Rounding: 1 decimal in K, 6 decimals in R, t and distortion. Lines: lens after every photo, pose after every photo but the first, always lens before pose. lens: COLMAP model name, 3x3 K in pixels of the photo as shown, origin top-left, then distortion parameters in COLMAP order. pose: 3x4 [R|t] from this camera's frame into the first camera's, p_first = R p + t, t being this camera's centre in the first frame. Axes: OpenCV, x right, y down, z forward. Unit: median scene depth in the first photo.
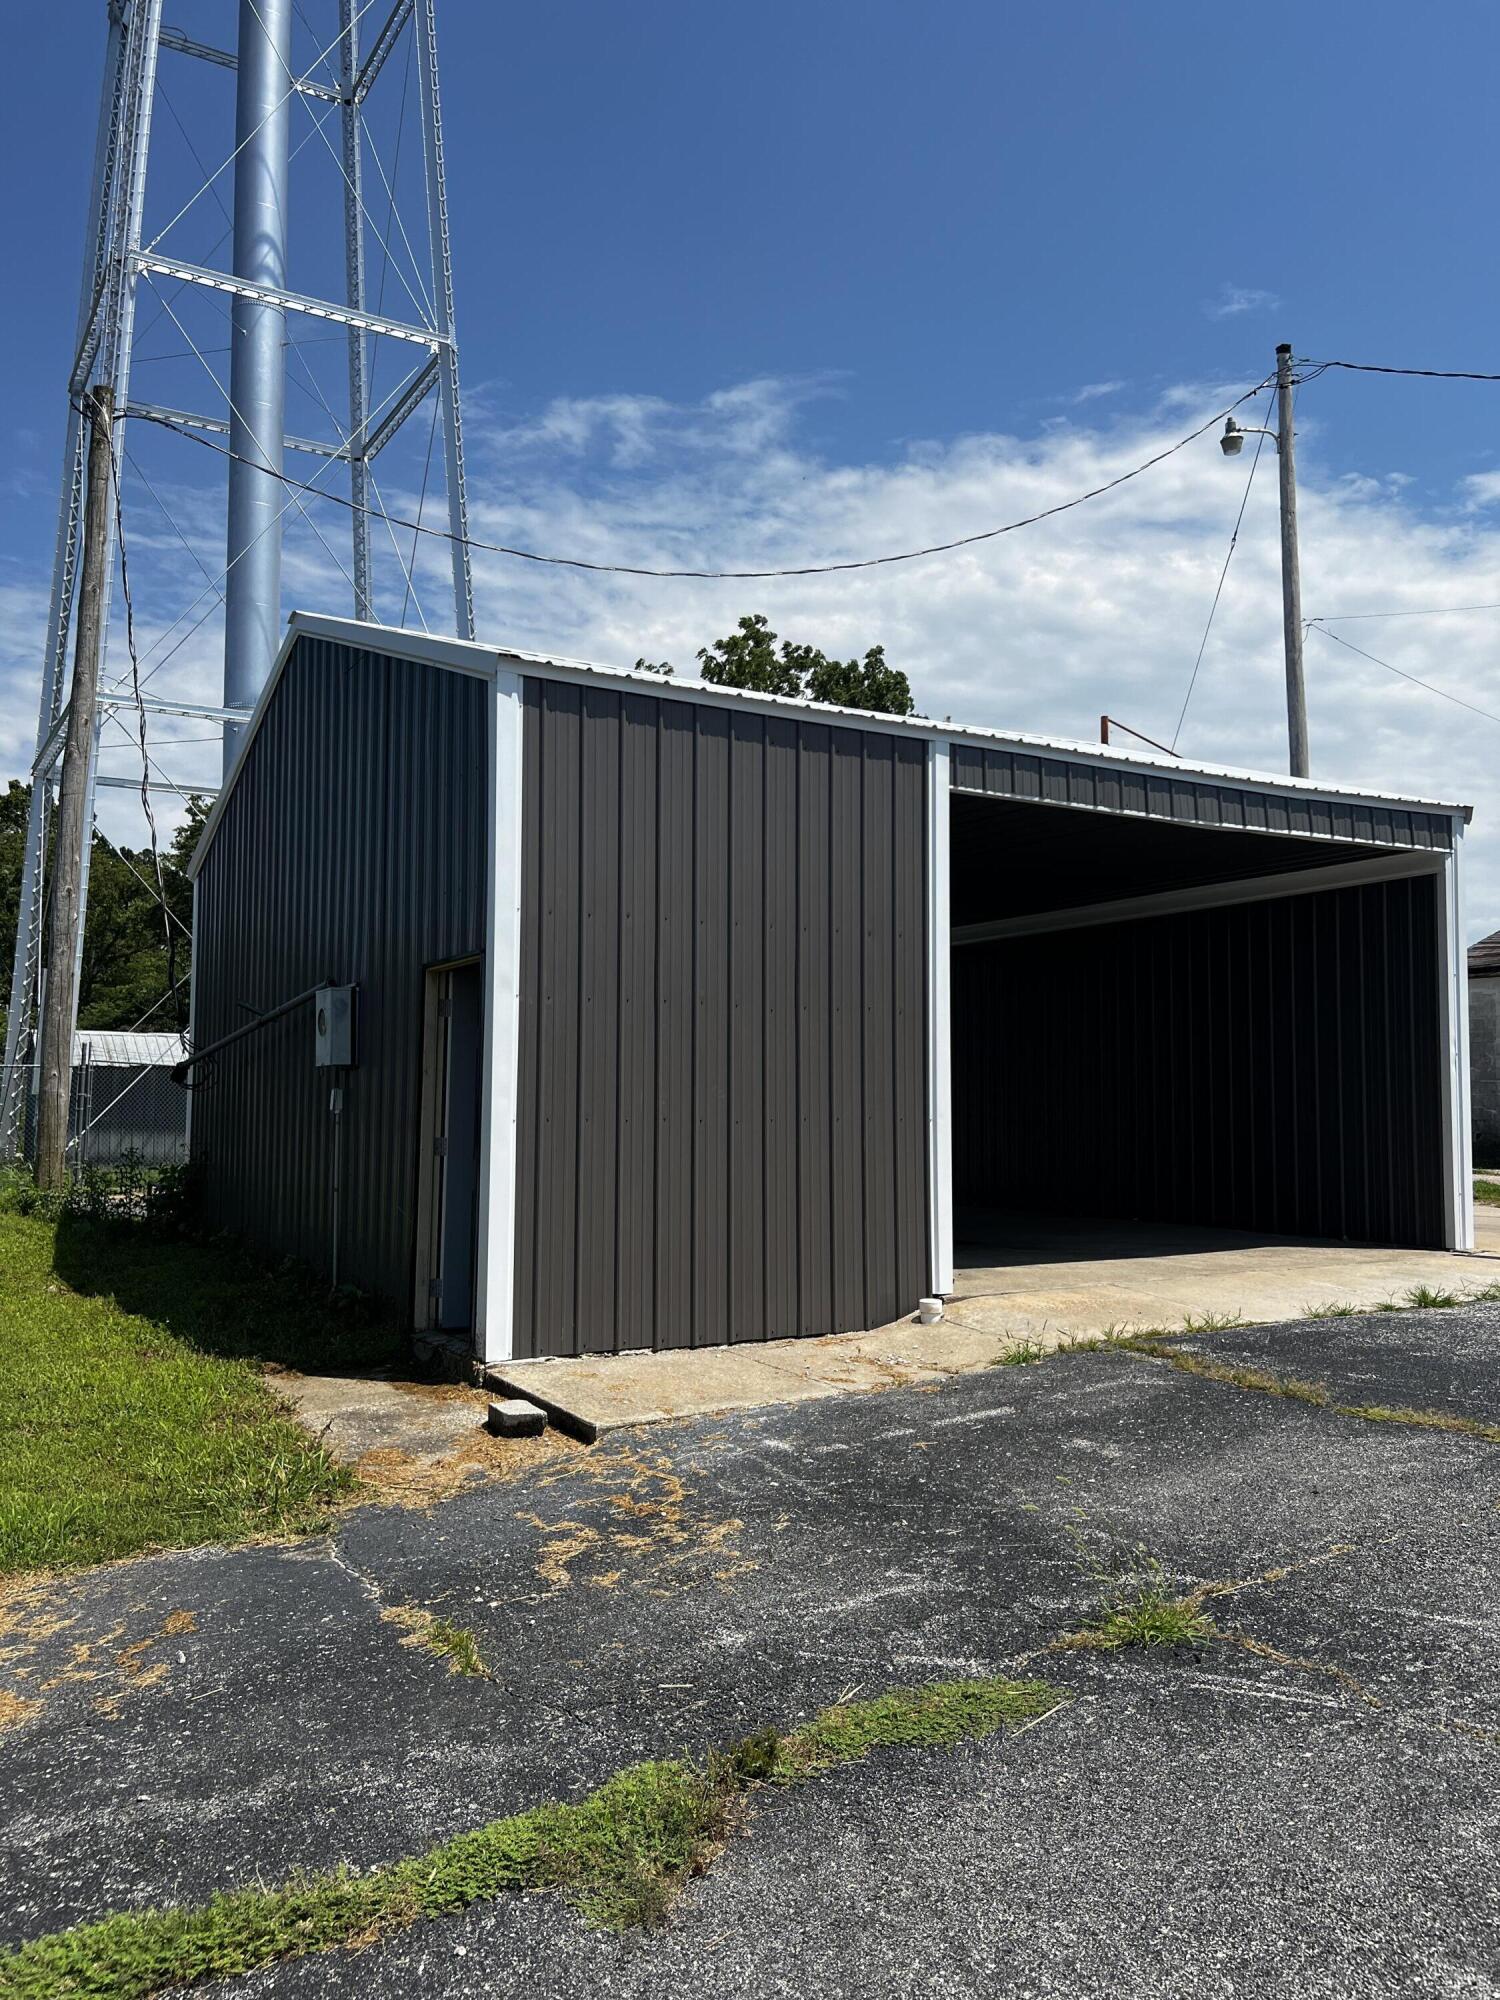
lens RADIAL K [[1559.5, 0, 750.0], [0, 1559.5, 1000.0], [0, 0, 1]] dist [0.035978, -0.078461]
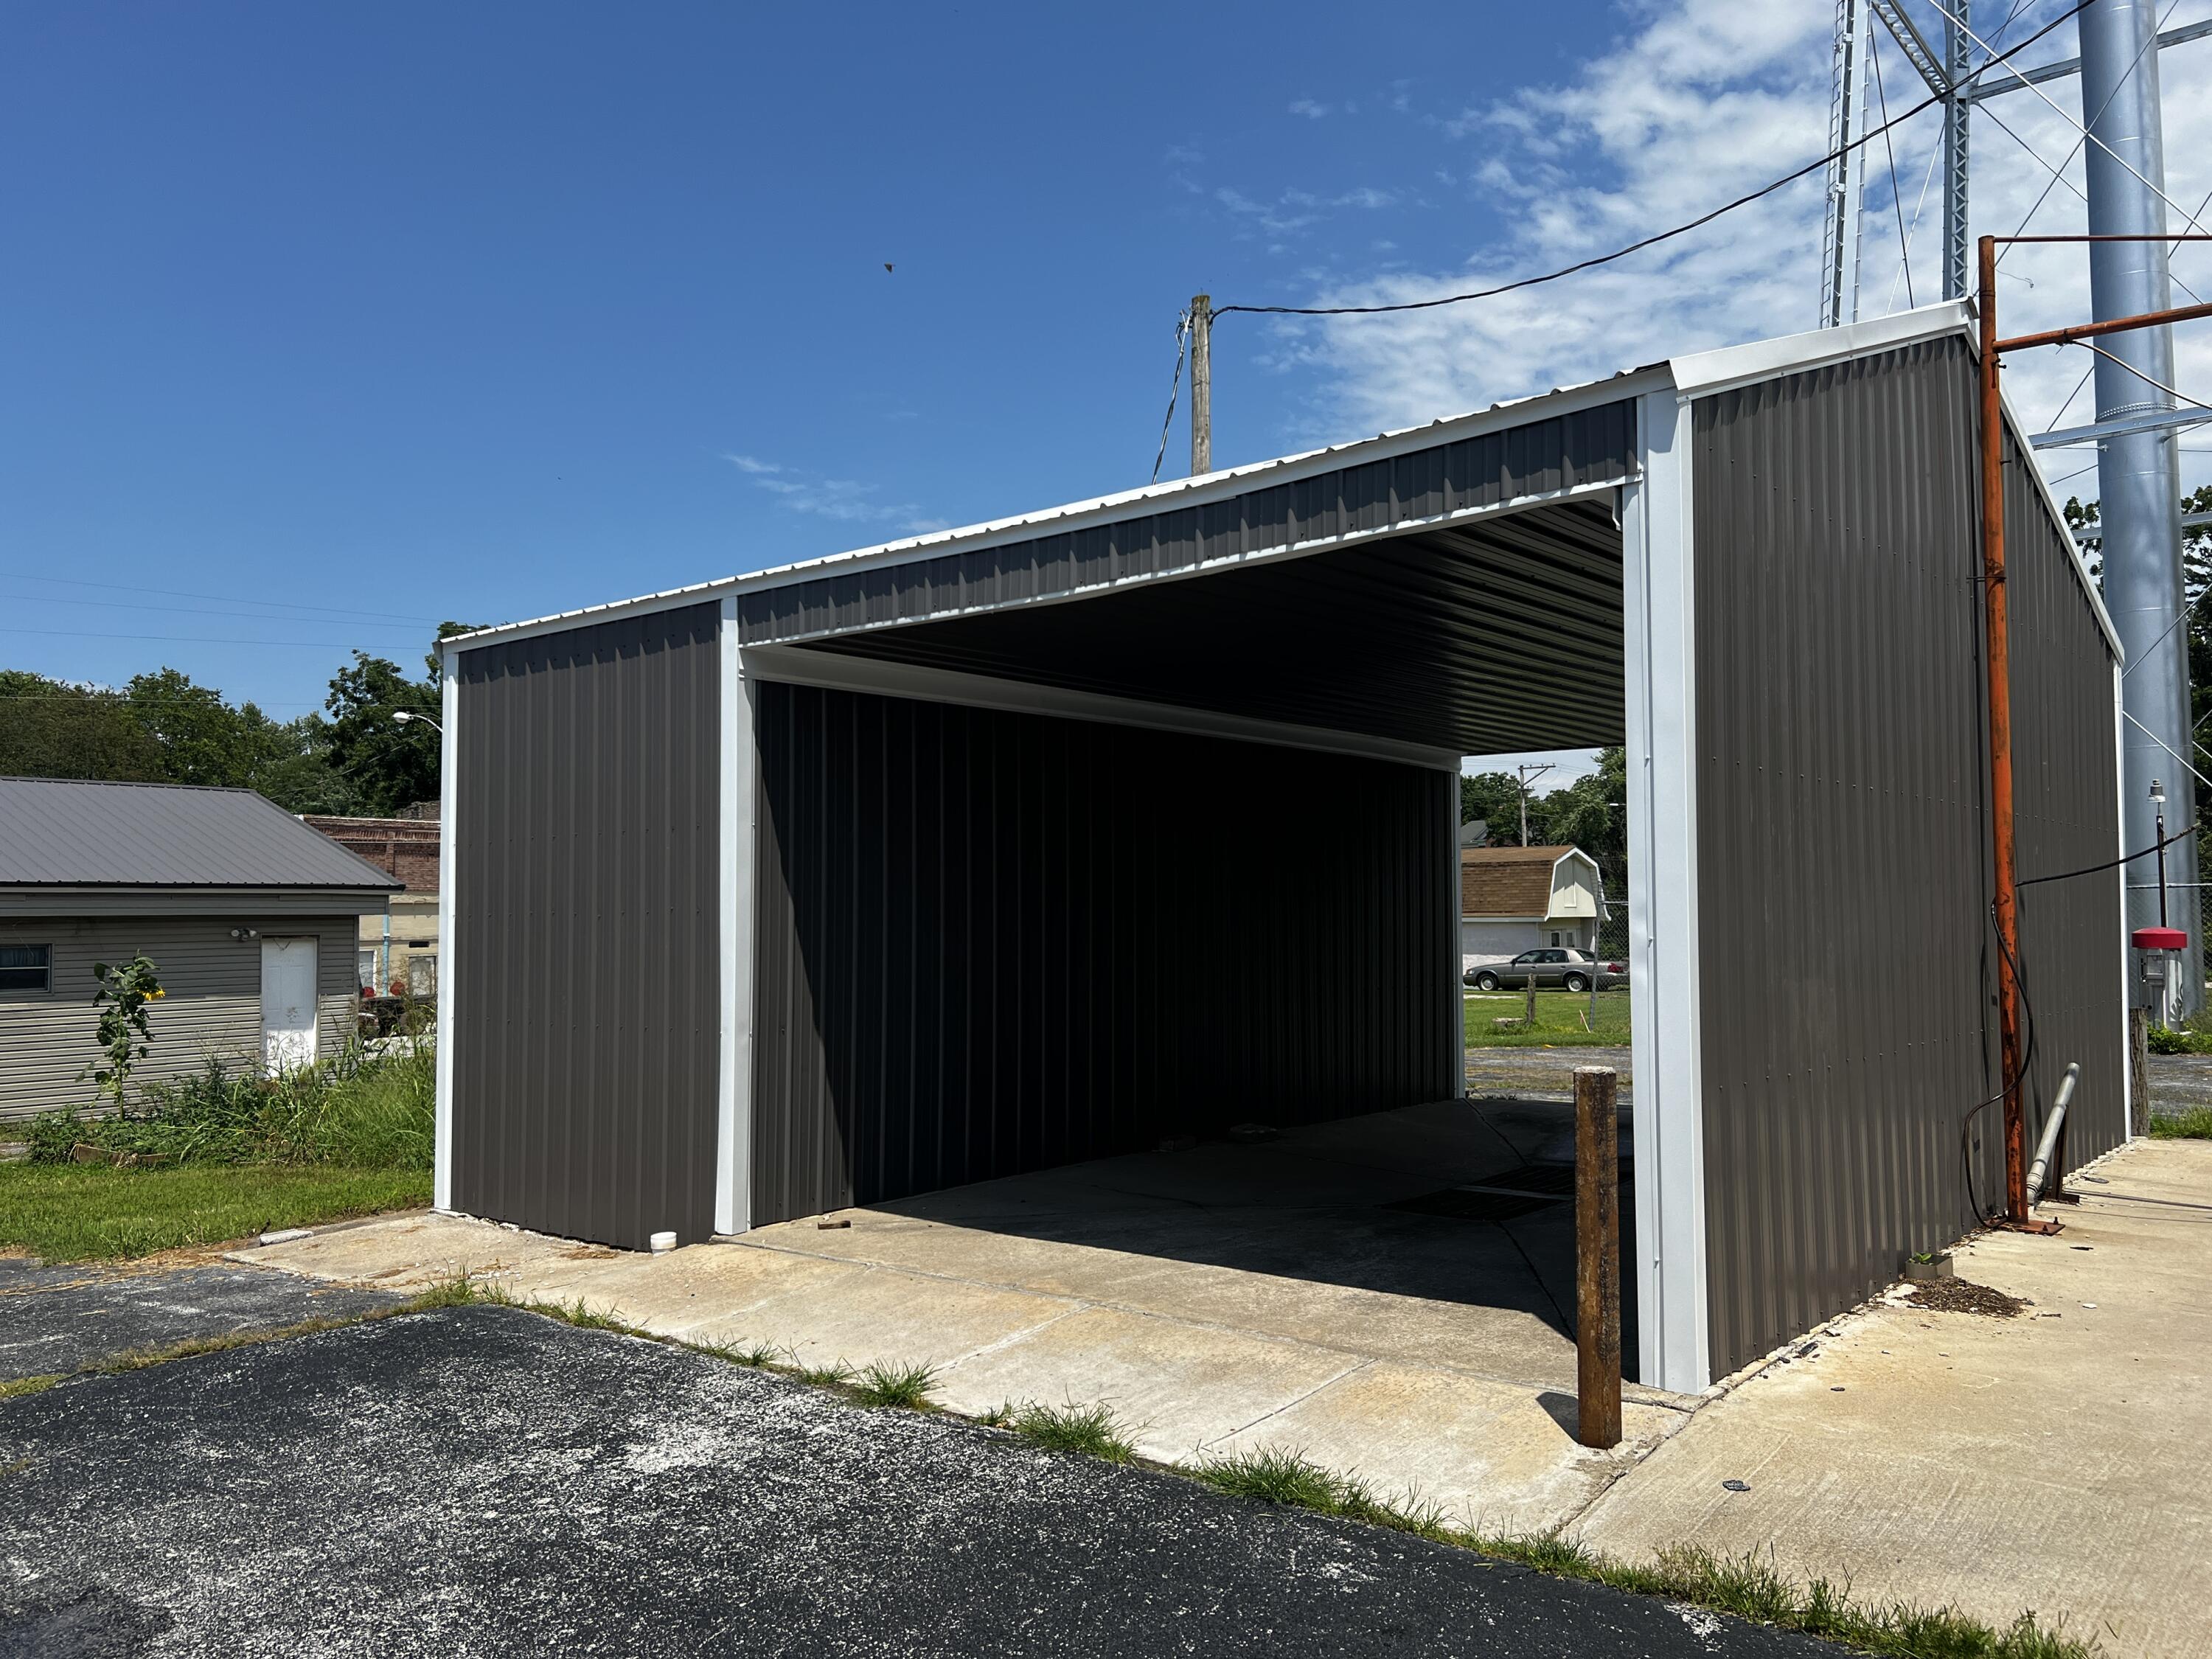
lens RADIAL K [[1654.3, 0, 1101.8], [0, 1654.3, 835.5], [0, 0, 1]] dist [0.057627, -0.062184]
pose [[0.323563, -0.048861, -0.944944, 0.847005], [0.080462, 0.996469, -0.023974, 0.003974], [0.942780, -0.068275, 0.326352, 0.710241]]
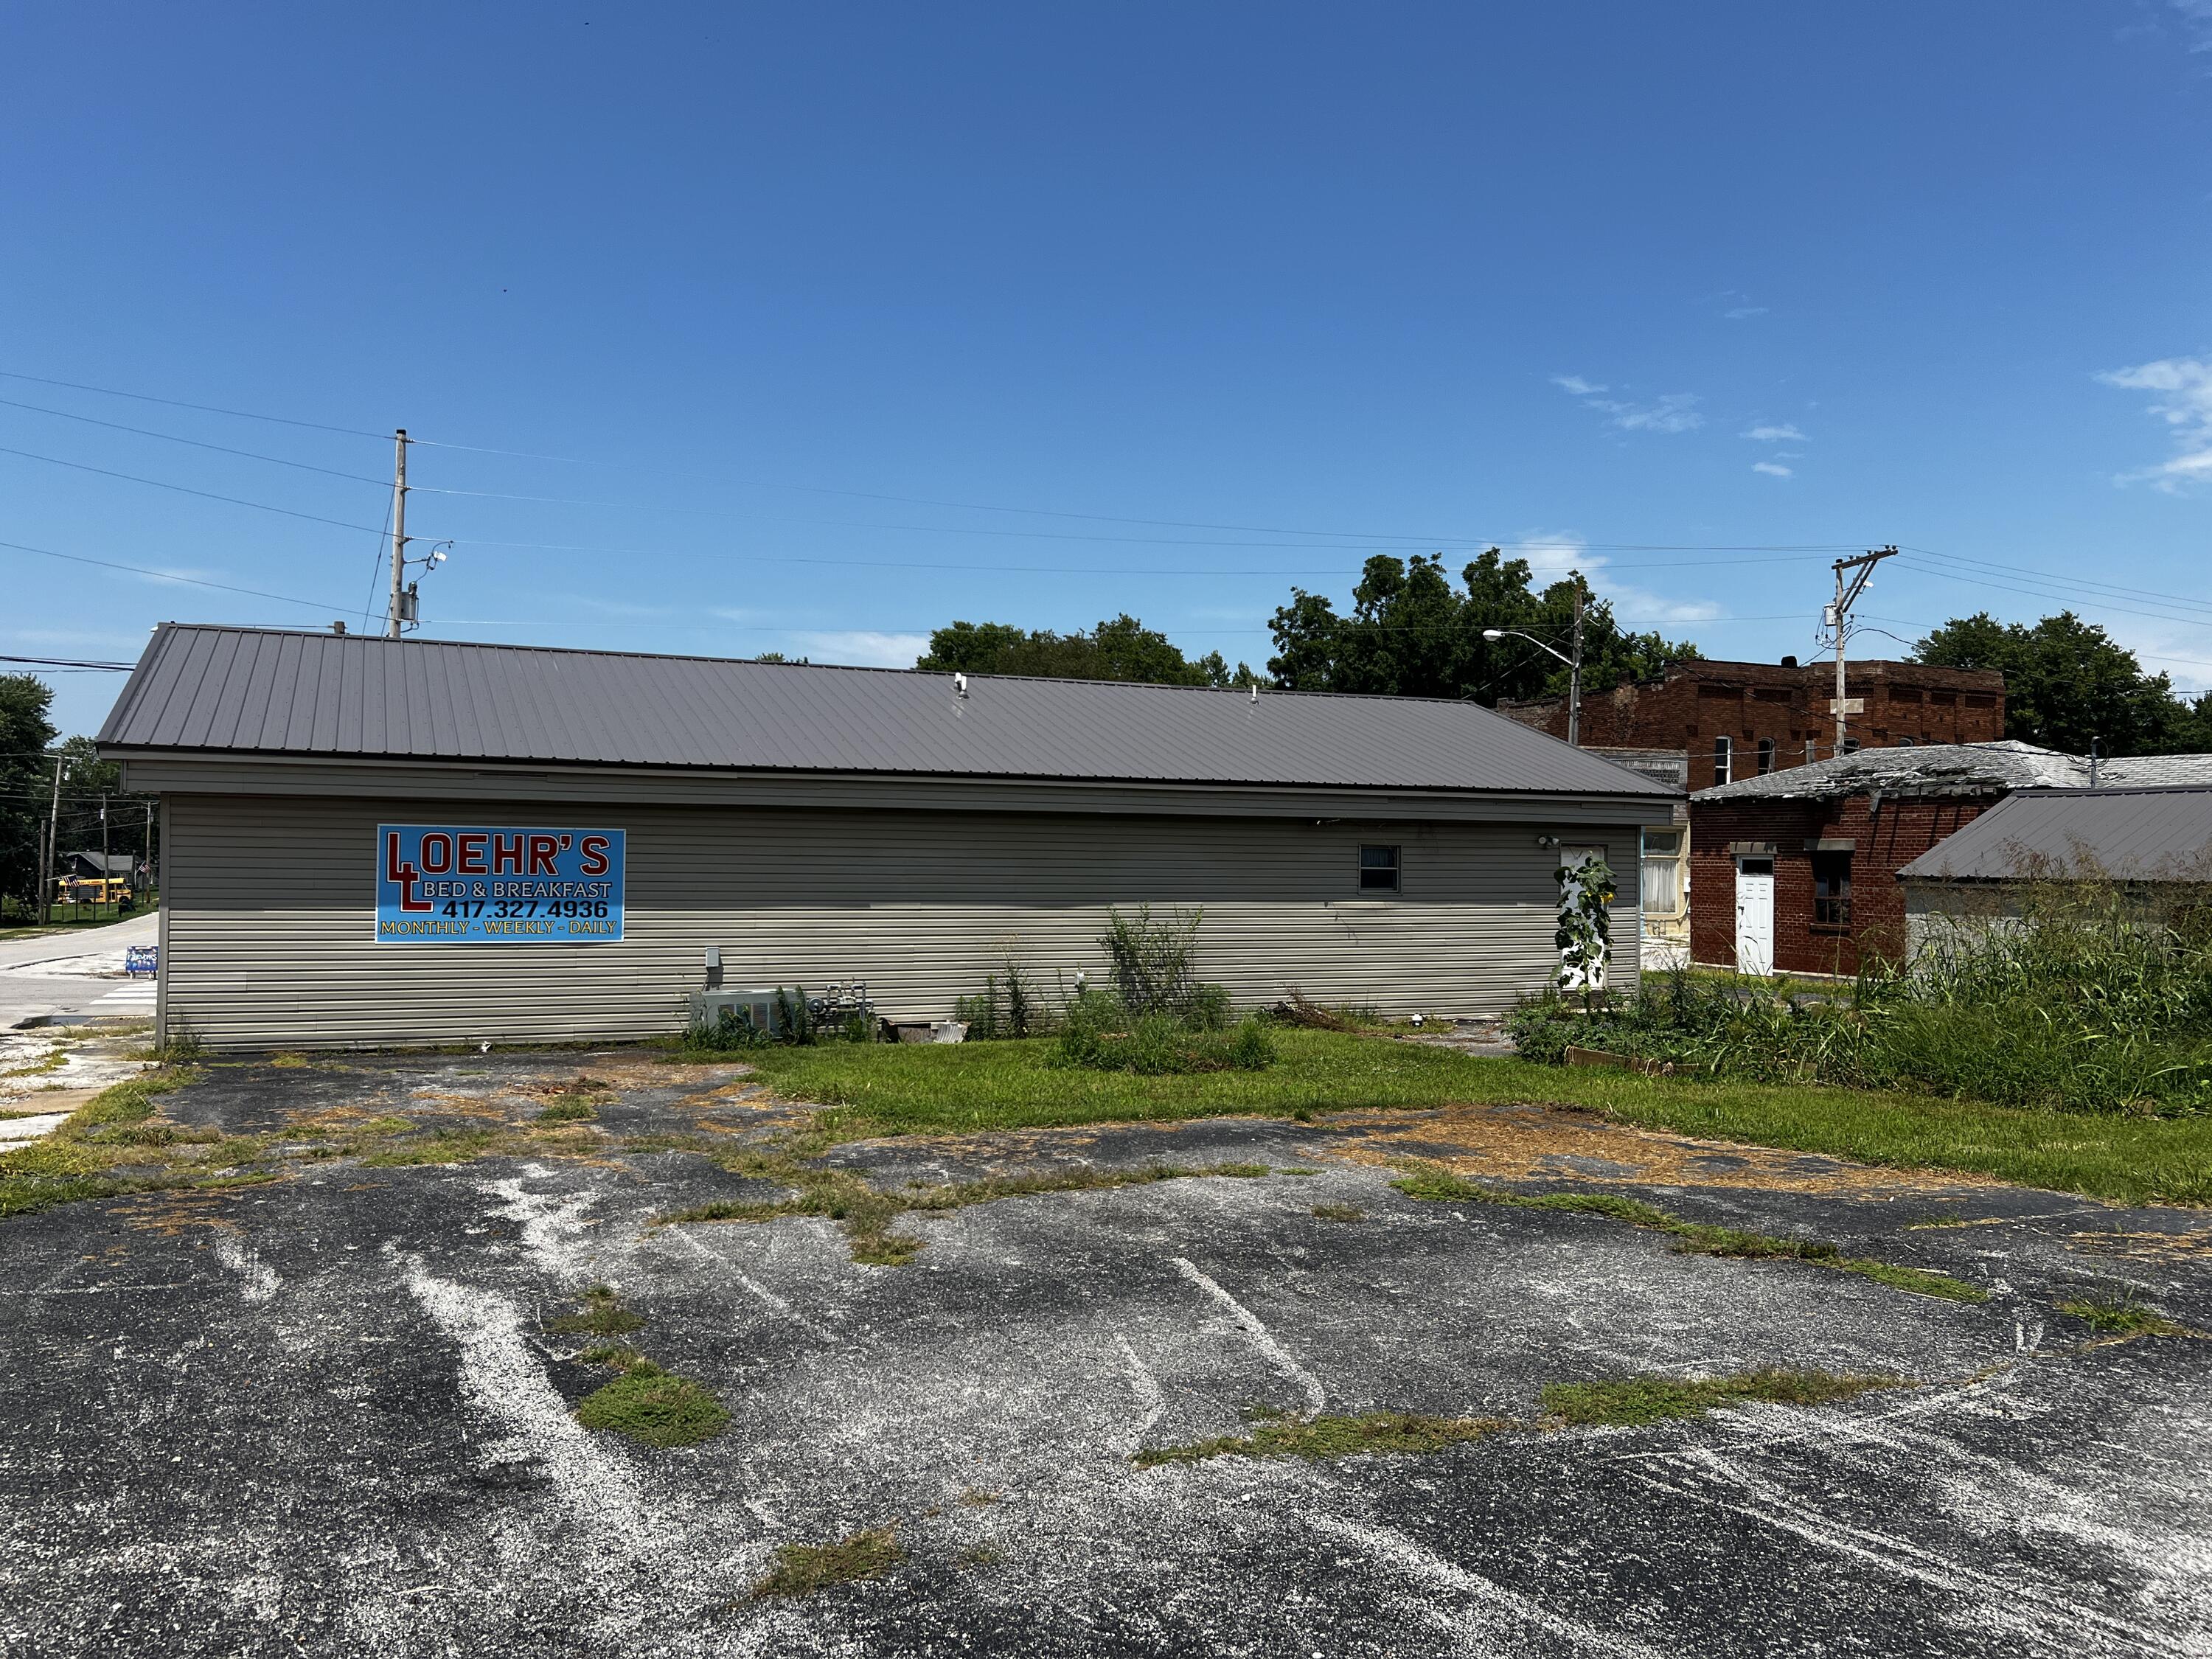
lens RADIAL K [[1629.5, 0, 1106.0], [0, 1629.5, 829.5], [0, 0, 1]] dist [0.139883, -0.226527]
pose [[-0.126931, -0.012309, -0.991835, 0.622949], [0.059729, 0.998014, -0.020030, -0.015420], [0.990112, -0.061784, -0.125944, 0.141584]]
